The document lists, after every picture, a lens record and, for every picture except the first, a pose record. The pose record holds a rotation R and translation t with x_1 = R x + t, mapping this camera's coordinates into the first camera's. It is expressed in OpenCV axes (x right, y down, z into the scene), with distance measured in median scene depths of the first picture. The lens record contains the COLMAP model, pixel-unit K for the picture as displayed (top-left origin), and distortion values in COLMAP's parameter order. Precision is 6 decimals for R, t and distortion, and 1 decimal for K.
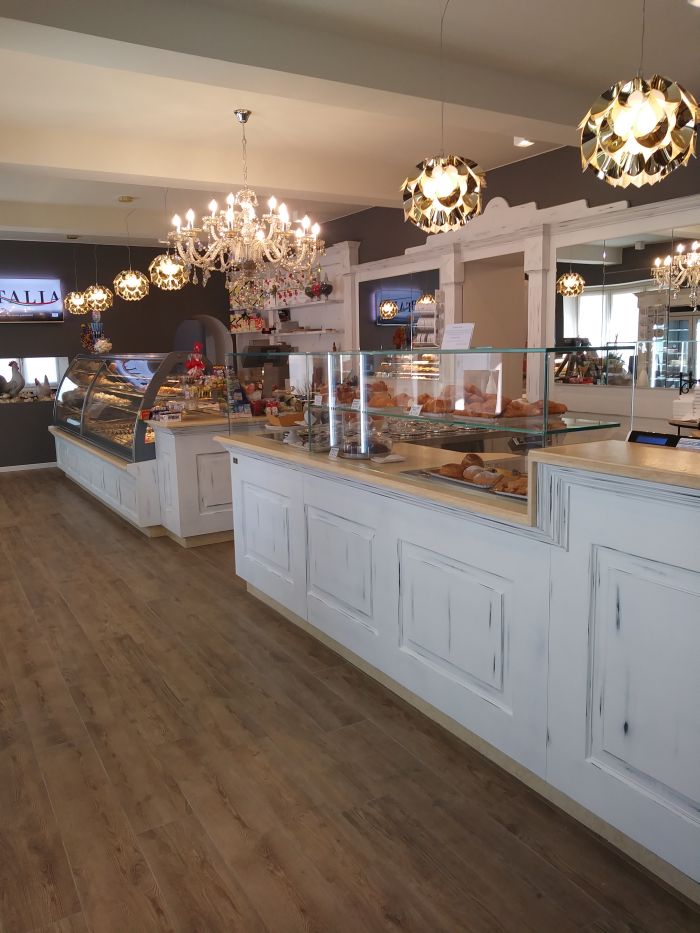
lens RADIAL K [[726.1, 0, 350.0], [0, 726.1, 466.5], [0, 0, 1]] dist [-0.005834, -0.002426]
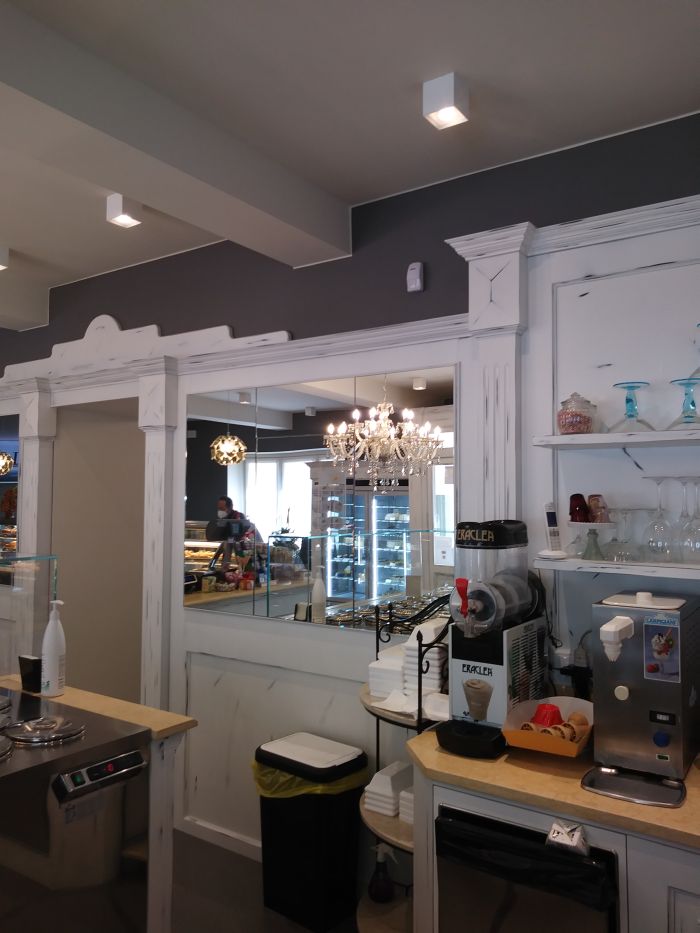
lens RADIAL K [[726.1, 0, 350.0], [0, 726.1, 466.5], [0, 0, 1]] dist [-0.005834, -0.002426]
pose [[0.911140, 0.050138, 0.409035, 0.115040], [0.038330, 0.977957, -0.205258, -0.074651], [-0.410310, 0.202697, 0.889134, 0.280680]]
